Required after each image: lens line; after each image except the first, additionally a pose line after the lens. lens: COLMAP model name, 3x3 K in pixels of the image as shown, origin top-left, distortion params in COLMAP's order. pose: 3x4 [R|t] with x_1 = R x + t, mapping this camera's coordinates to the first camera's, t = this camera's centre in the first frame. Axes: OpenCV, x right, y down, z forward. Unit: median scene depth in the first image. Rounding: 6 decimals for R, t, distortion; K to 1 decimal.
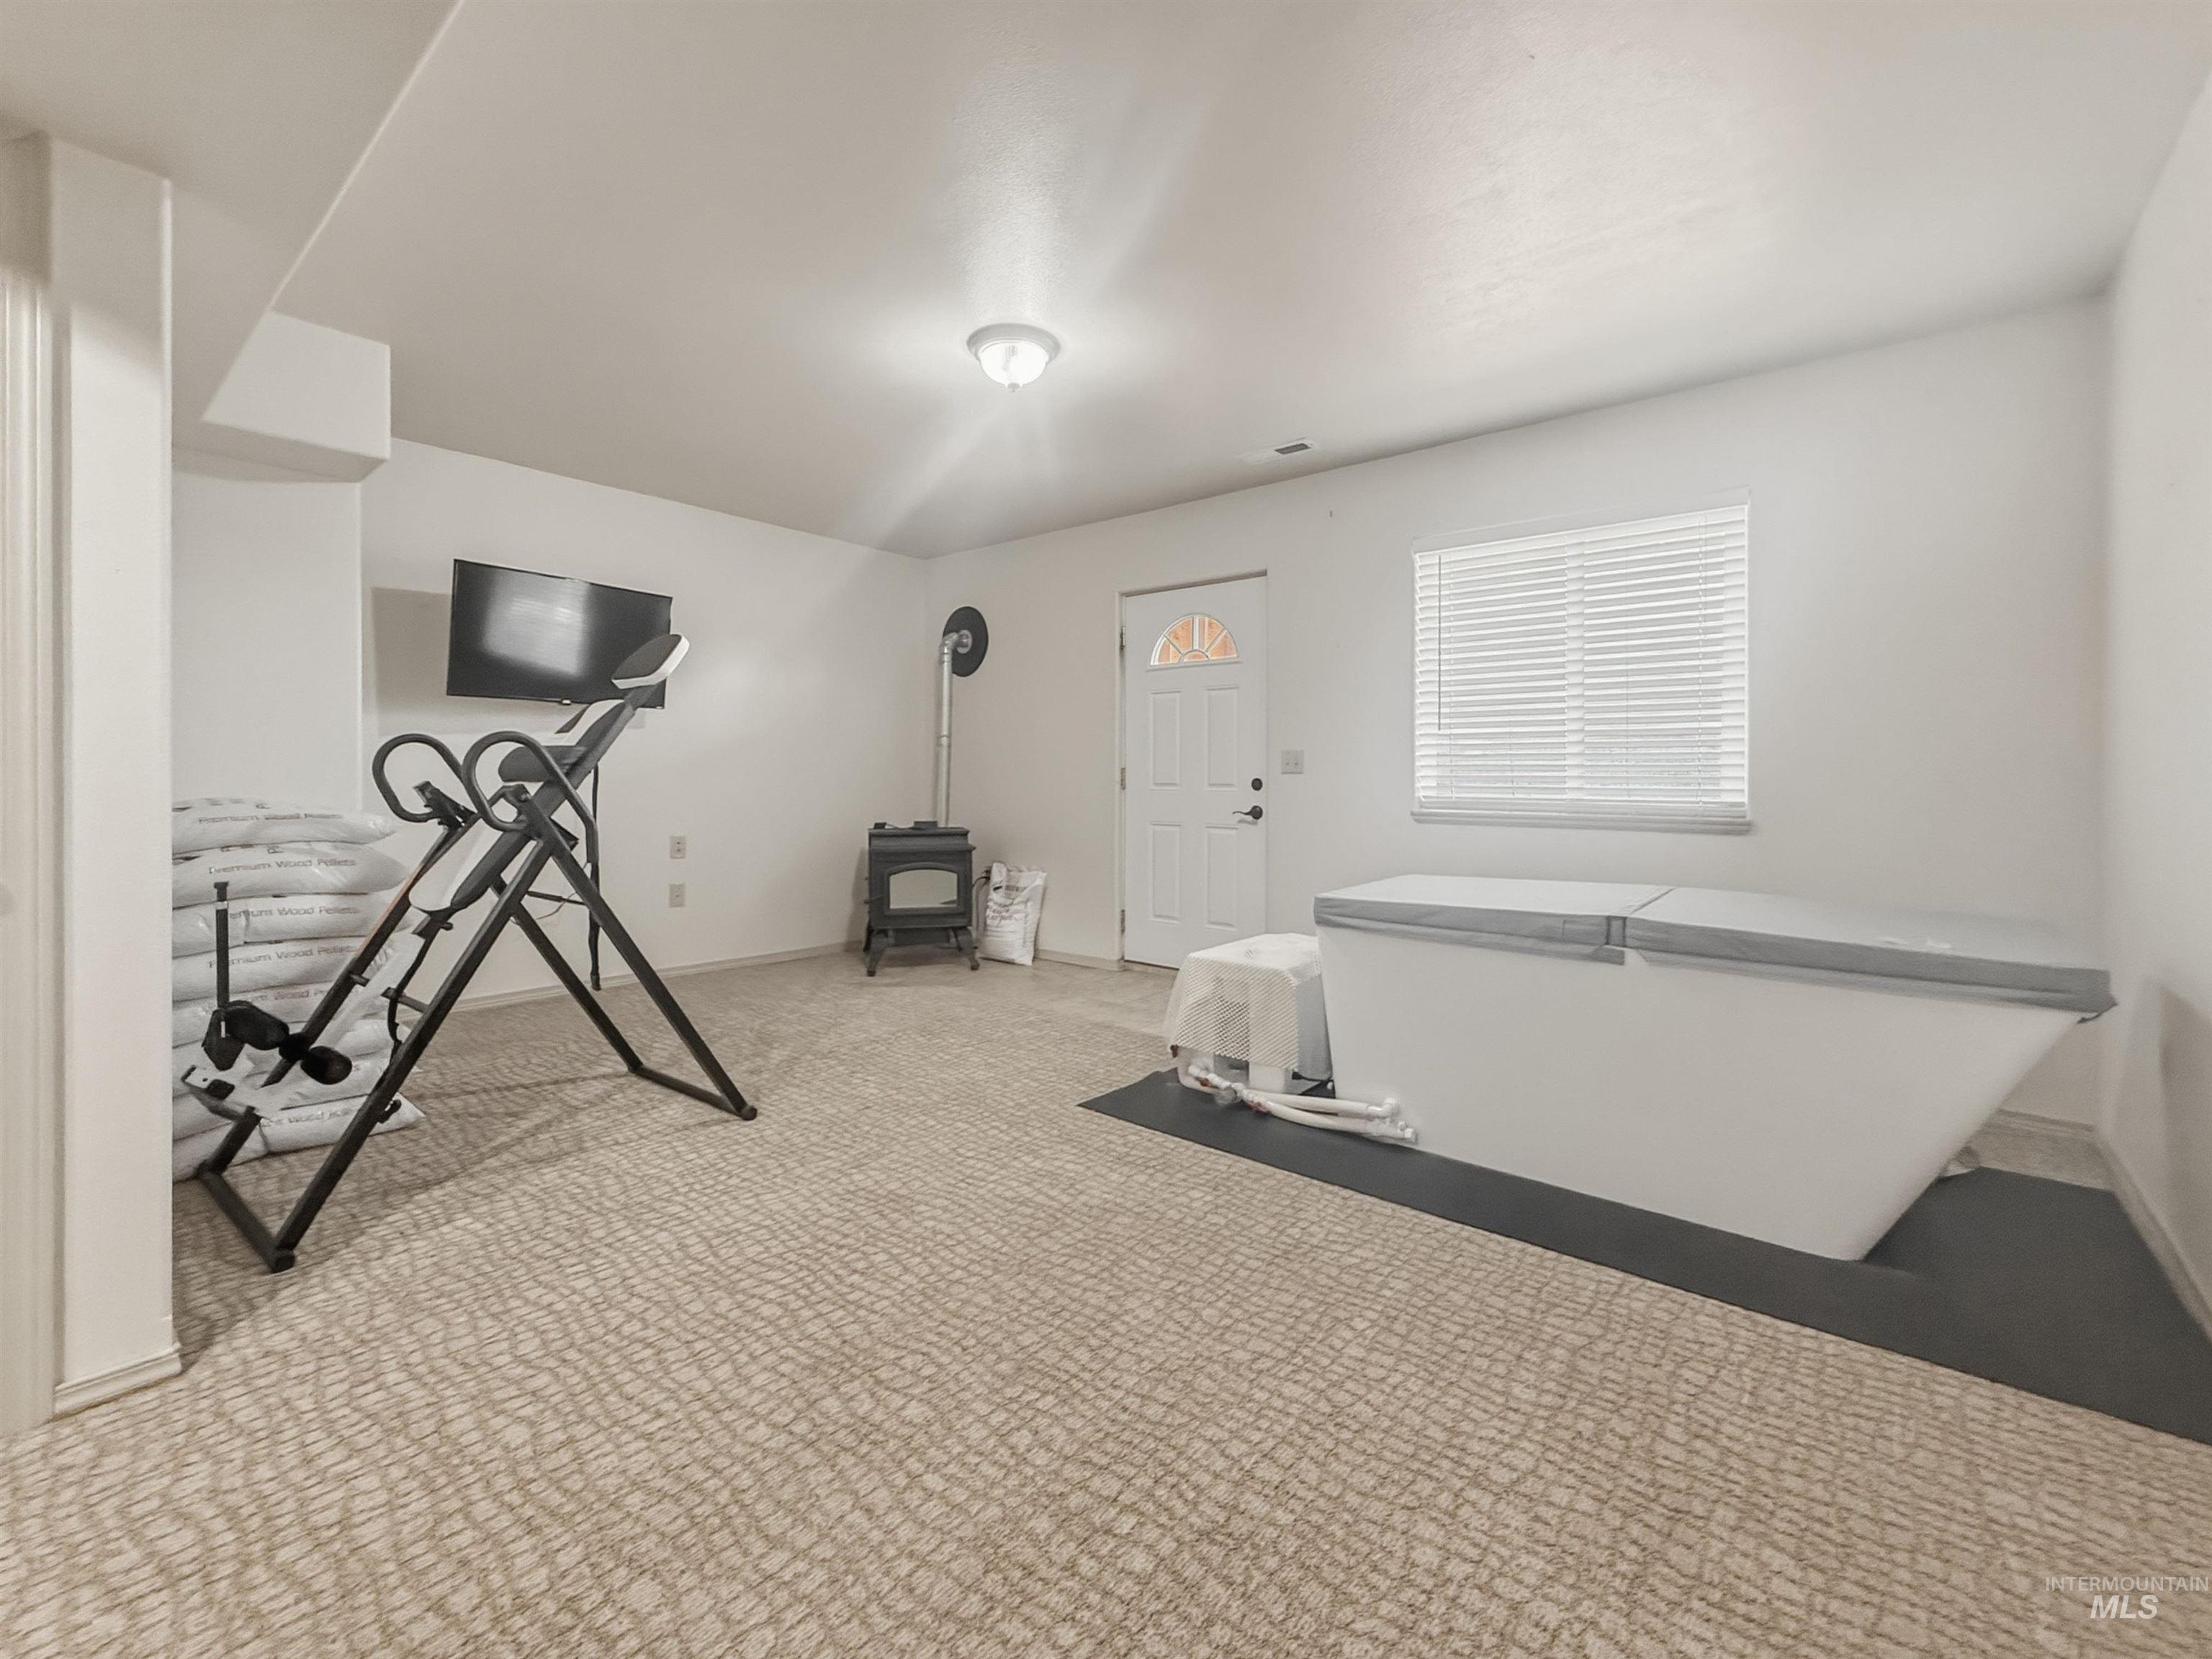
lens RADIAL K [[923.2, 0, 1109.1], [0, 923.2, 775.9], [0, 0, 1]] dist [-0.008996, -0.000271]
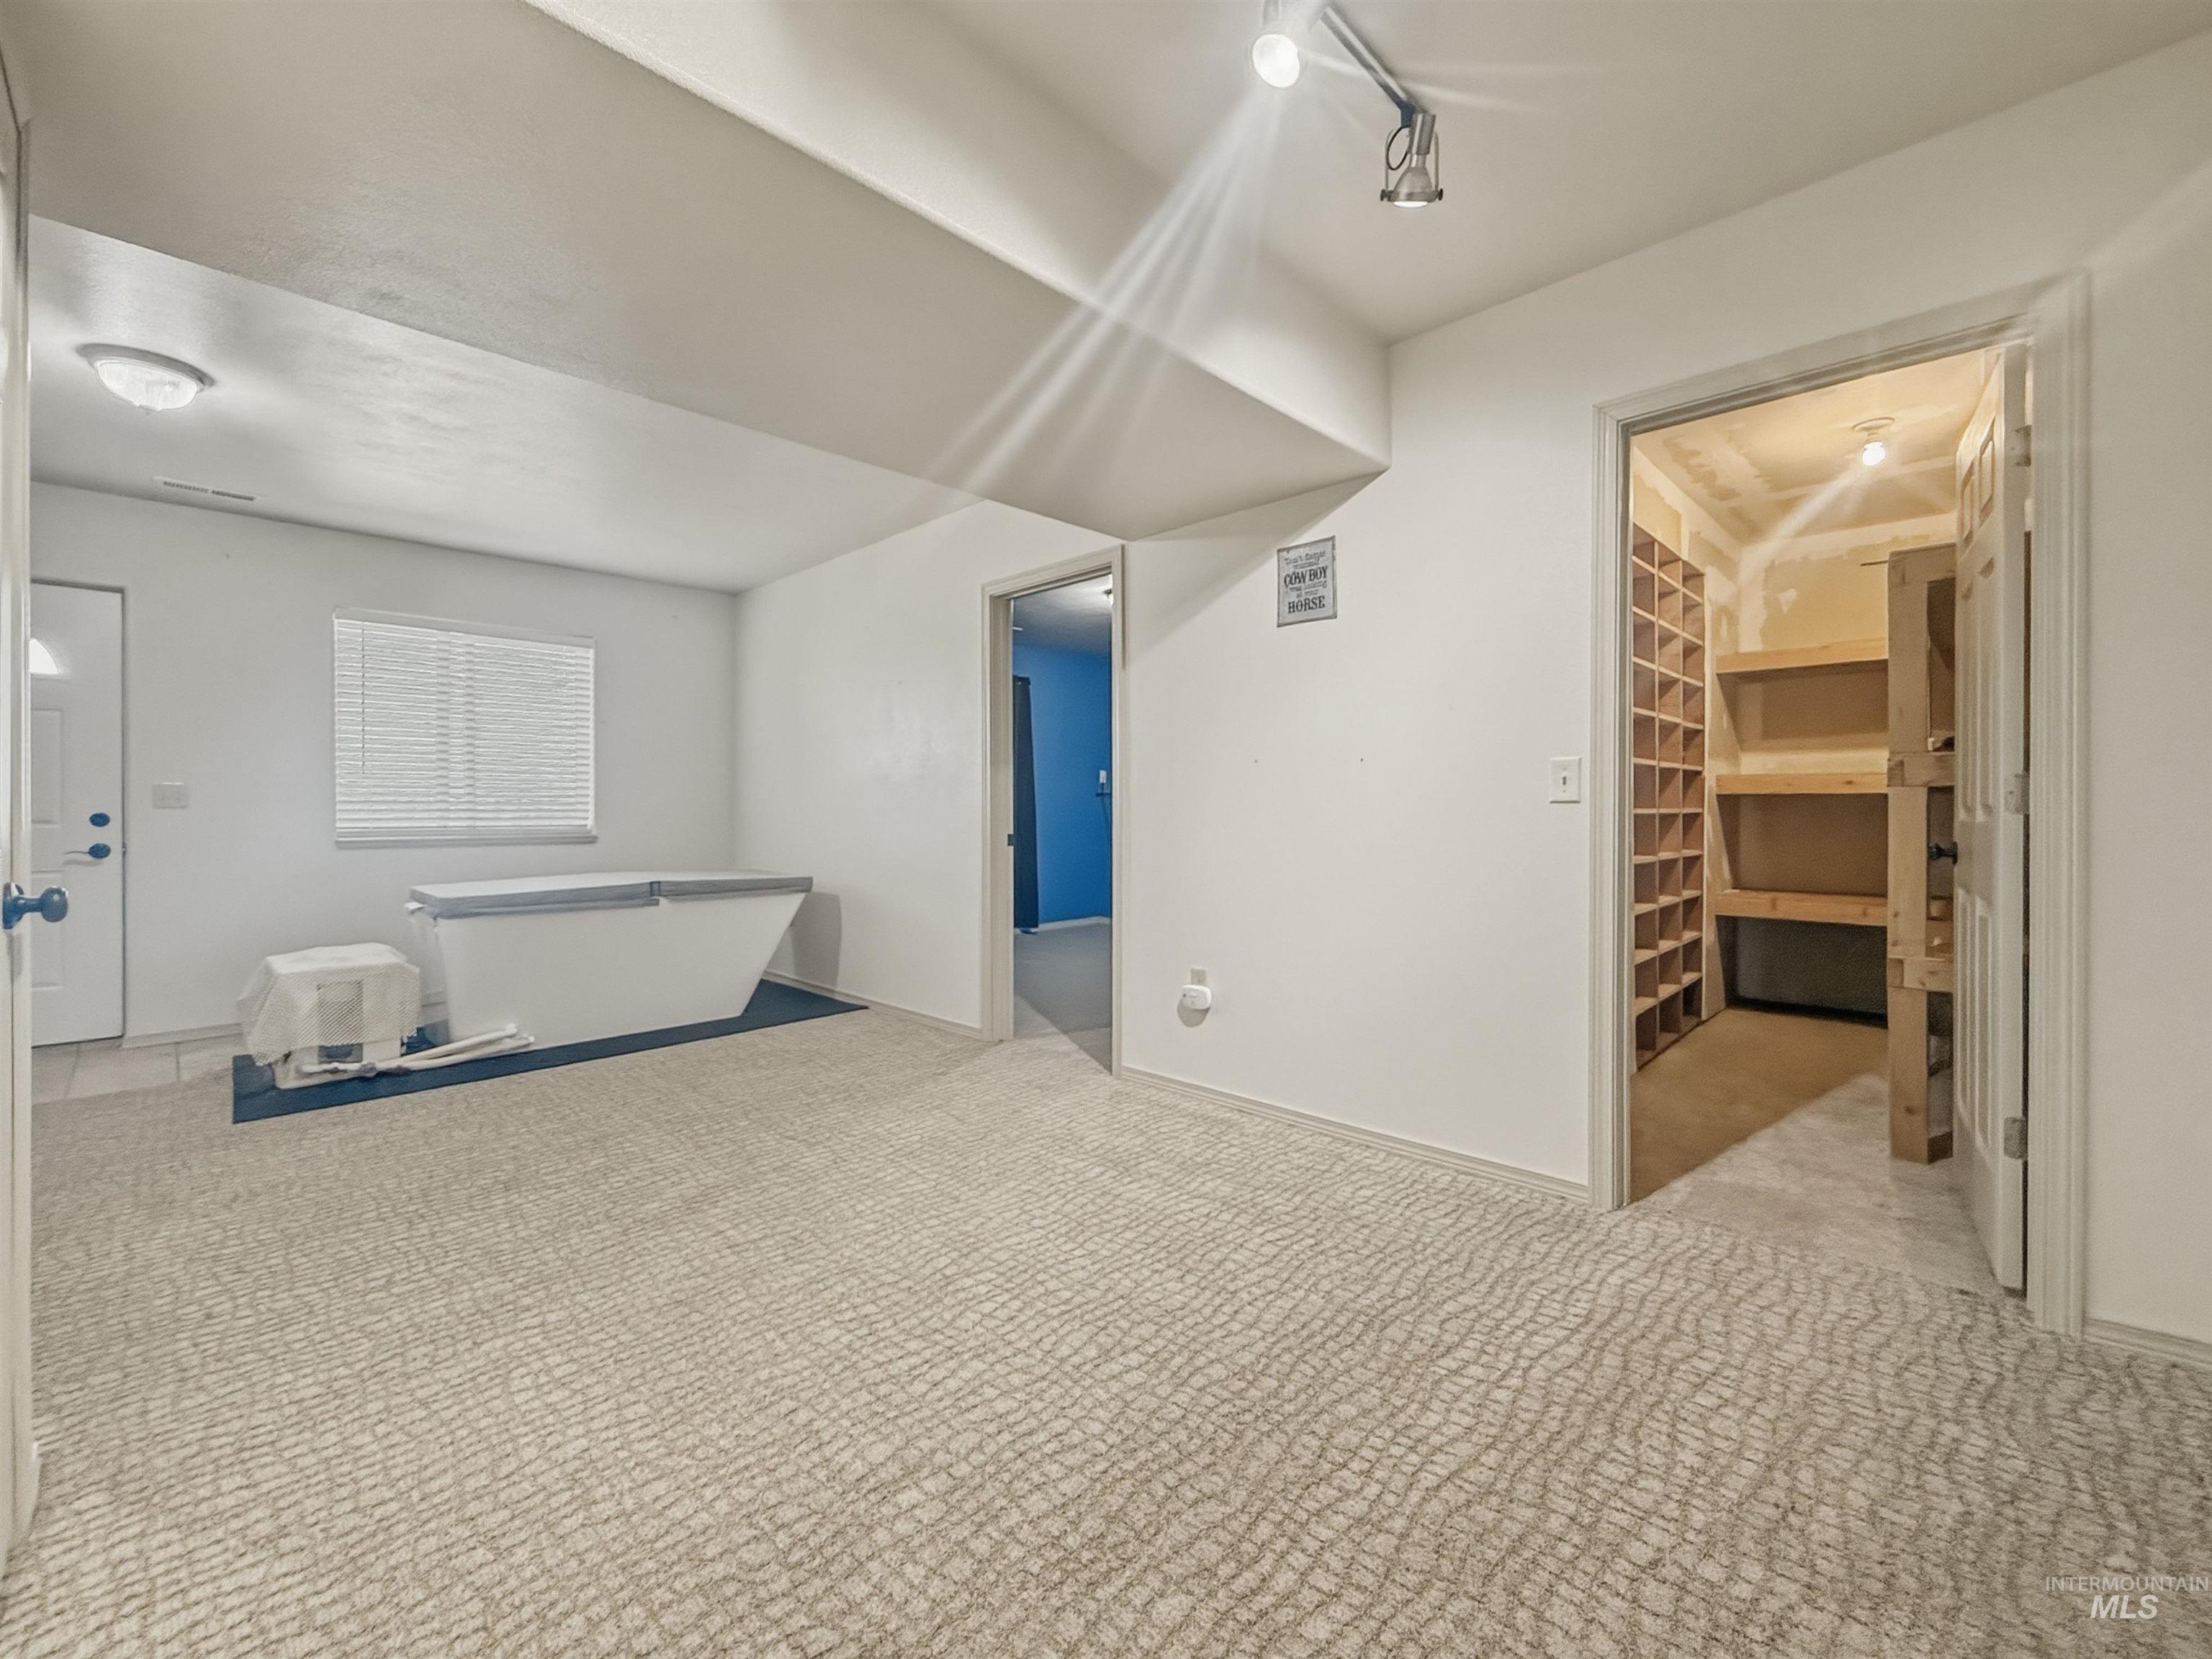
lens RADIAL K [[934.5, 0, 1100.6], [0, 934.5, 798.6], [0, 0, 1]] dist [0.000787, 0.000555]
pose [[0.067691, 0.007391, 0.997679, -0.995354], [0.001174, 0.999971, -0.007488, -0.005301], [-0.997706, 0.001678, 0.067681, -0.060802]]
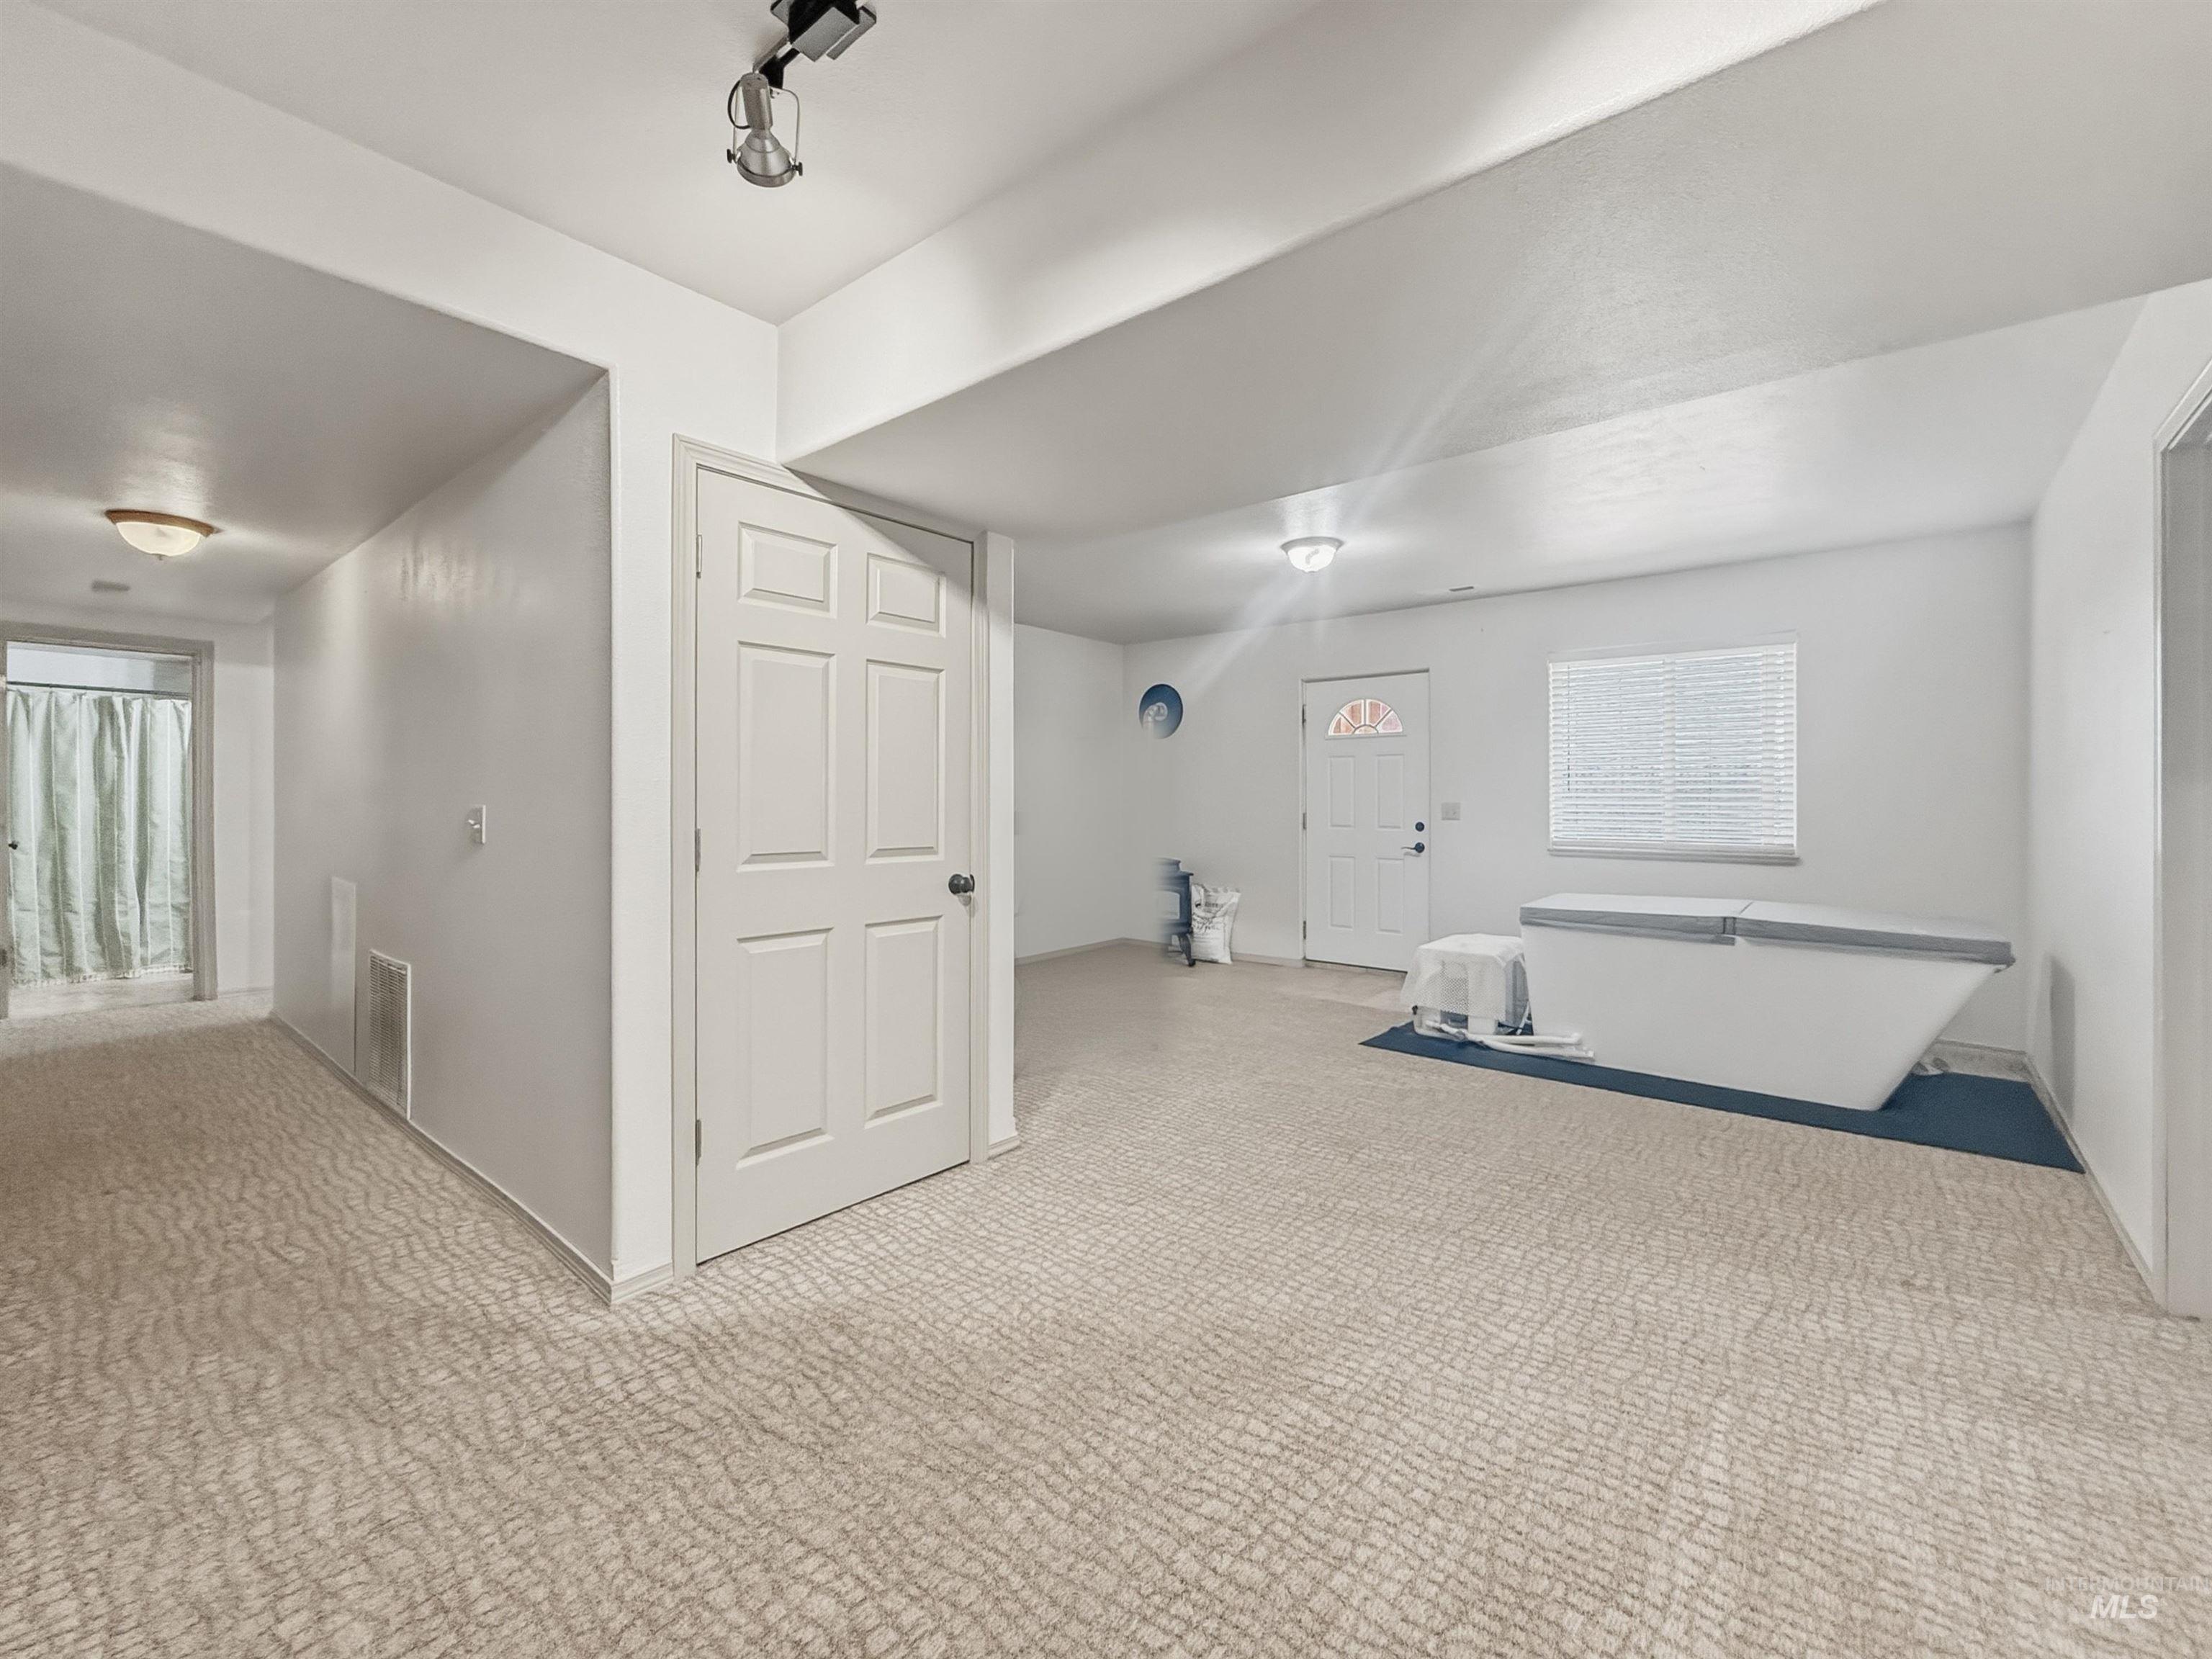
lens RADIAL K [[934.5, 0, 1100.6], [0, 934.5, 798.6], [0, 0, 1]] dist [0.000787, 0.000555]
pose [[0.999998, -0.001952, 0.000238, -0.441139], [0.001952, 0.999997, 0.001531, -0.050306], [-0.000241, -0.001531, 0.999999, -0.523910]]
